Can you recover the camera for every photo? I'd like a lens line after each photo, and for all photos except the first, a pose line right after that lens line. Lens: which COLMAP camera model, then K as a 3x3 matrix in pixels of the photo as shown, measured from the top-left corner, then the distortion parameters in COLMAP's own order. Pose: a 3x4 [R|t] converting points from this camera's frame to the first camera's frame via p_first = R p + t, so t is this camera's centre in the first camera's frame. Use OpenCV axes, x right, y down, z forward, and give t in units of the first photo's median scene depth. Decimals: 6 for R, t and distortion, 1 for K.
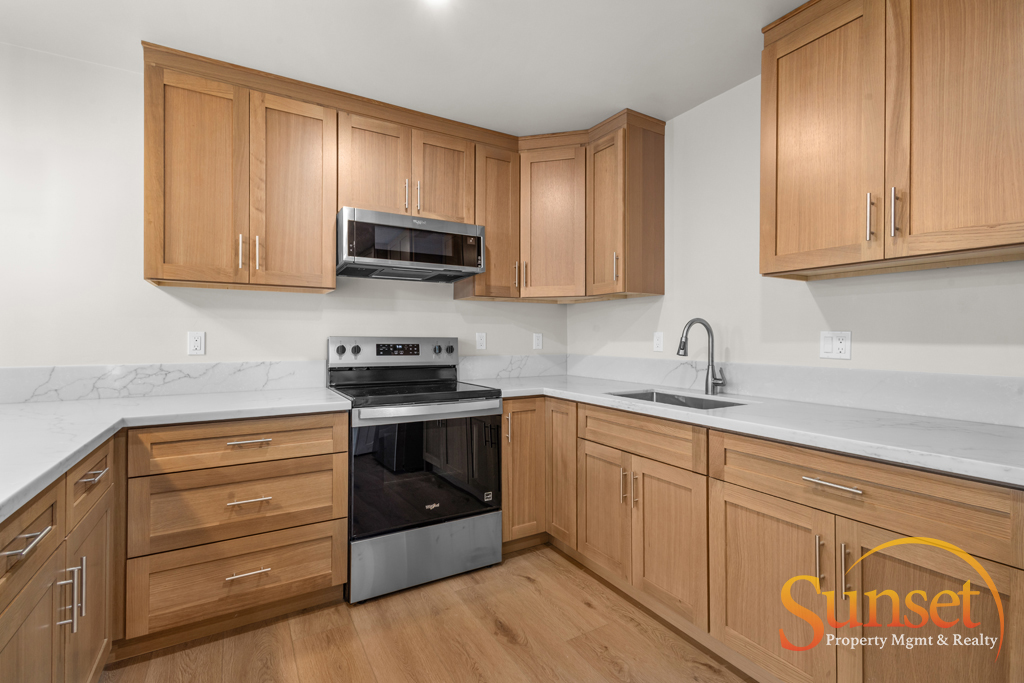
lens RADIAL K [[468.6, 0, 517.1], [0, 468.6, 334.2], [0, 0, 1]] dist [0.009012, 0.000210]
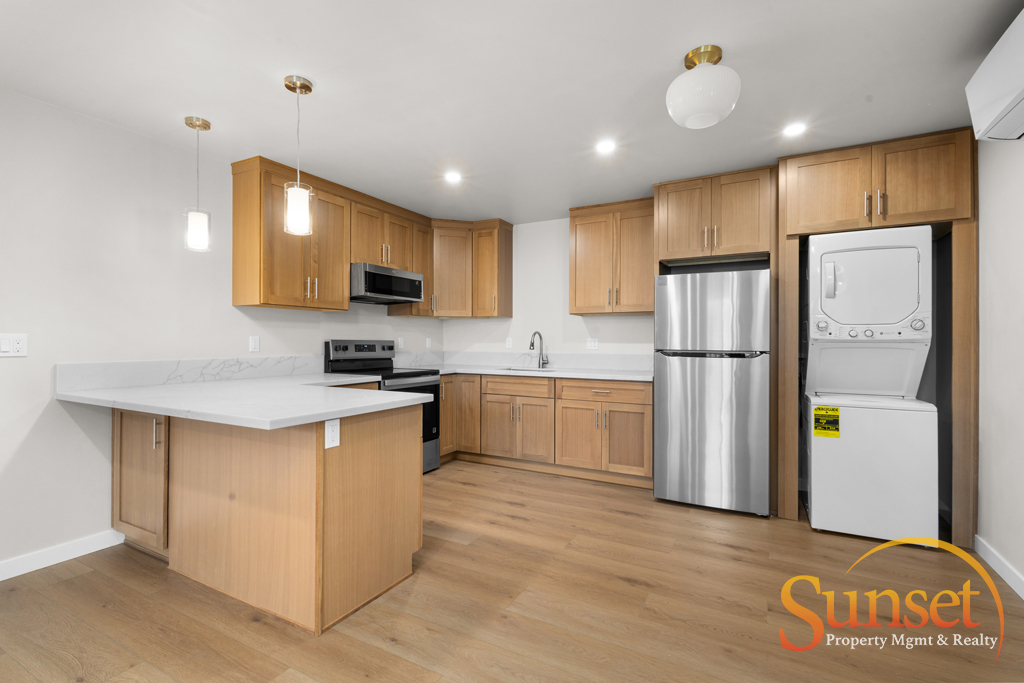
lens RADIAL K [[468.6, 0, 514.9], [0, 468.6, 341.4], [0, 0, 1]] dist [0.009012, 0.000210]
pose [[0.857568, 0.000799, 0.514370, -0.716410], [-0.004947, 0.999965, 0.006695, -0.003262], [-0.514347, -0.008286, 0.857542, -0.677723]]
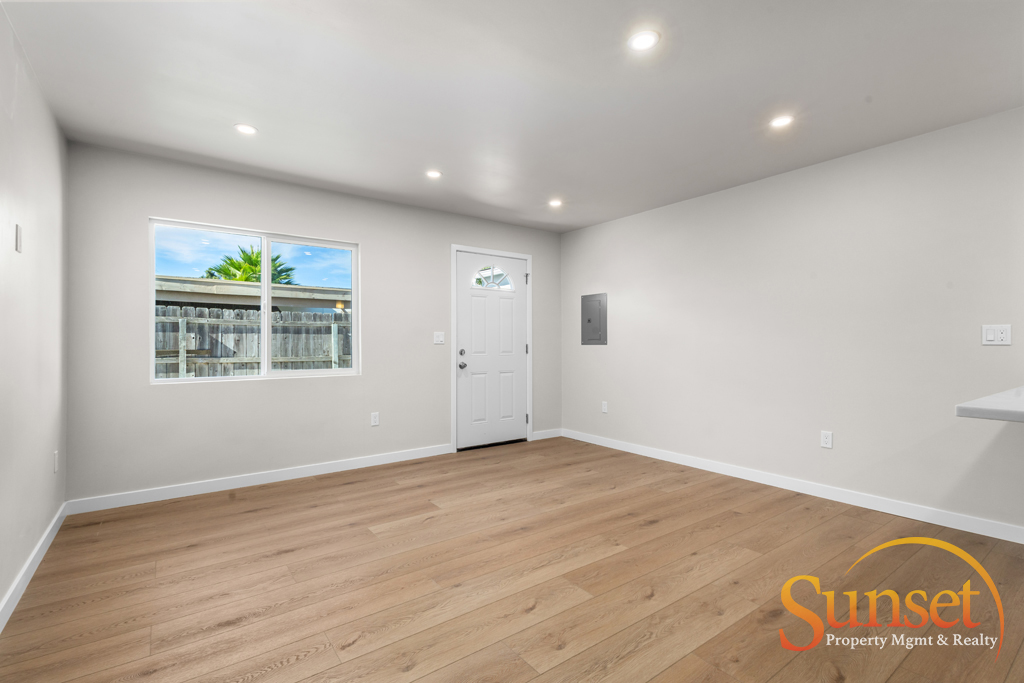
lens RADIAL K [[468.6, 0, 510.9], [0, 468.6, 340.5], [0, 0, 1]] dist [0.009012, 0.000210]
pose [[0.098096, -0.009675, -0.995130, -0.115946], [0.004223, 0.999948, -0.009305, 0.034010], [0.995168, -0.003290, 0.098132, -0.564500]]
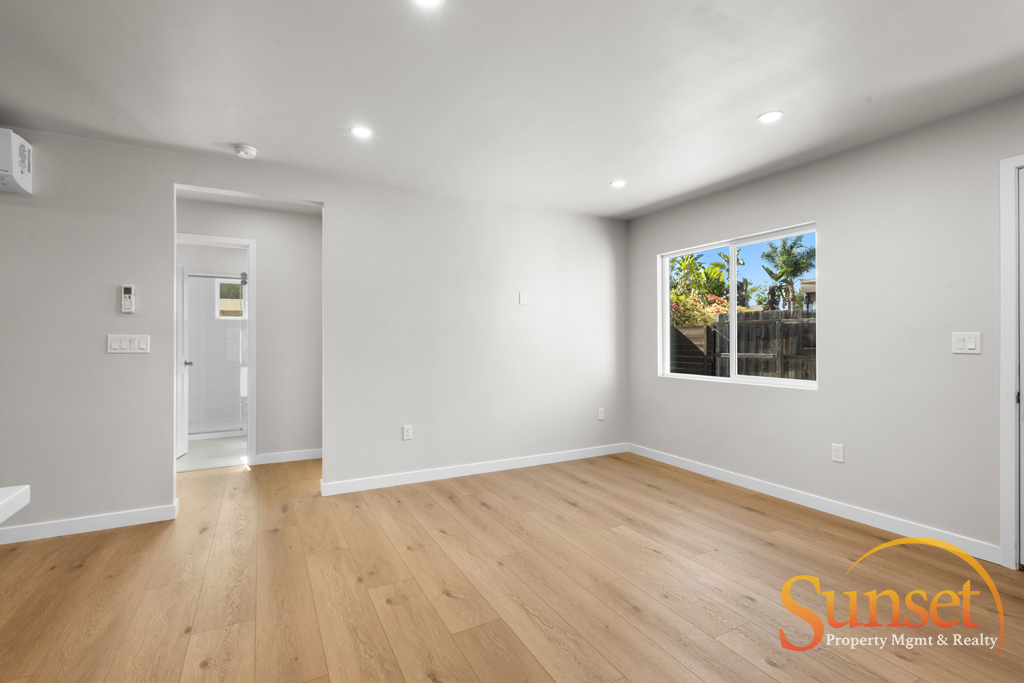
lens RADIAL K [[468.6, 0, 513.8], [0, 468.6, 341.8], [0, 0, 1]] dist [0.009012, 0.000210]
pose [[-0.999116, -0.001675, 0.042016, -1.084676], [-0.001571, 0.999996, 0.002502, 0.000974], [-0.042020, 0.002434, -0.999114, 0.442169]]
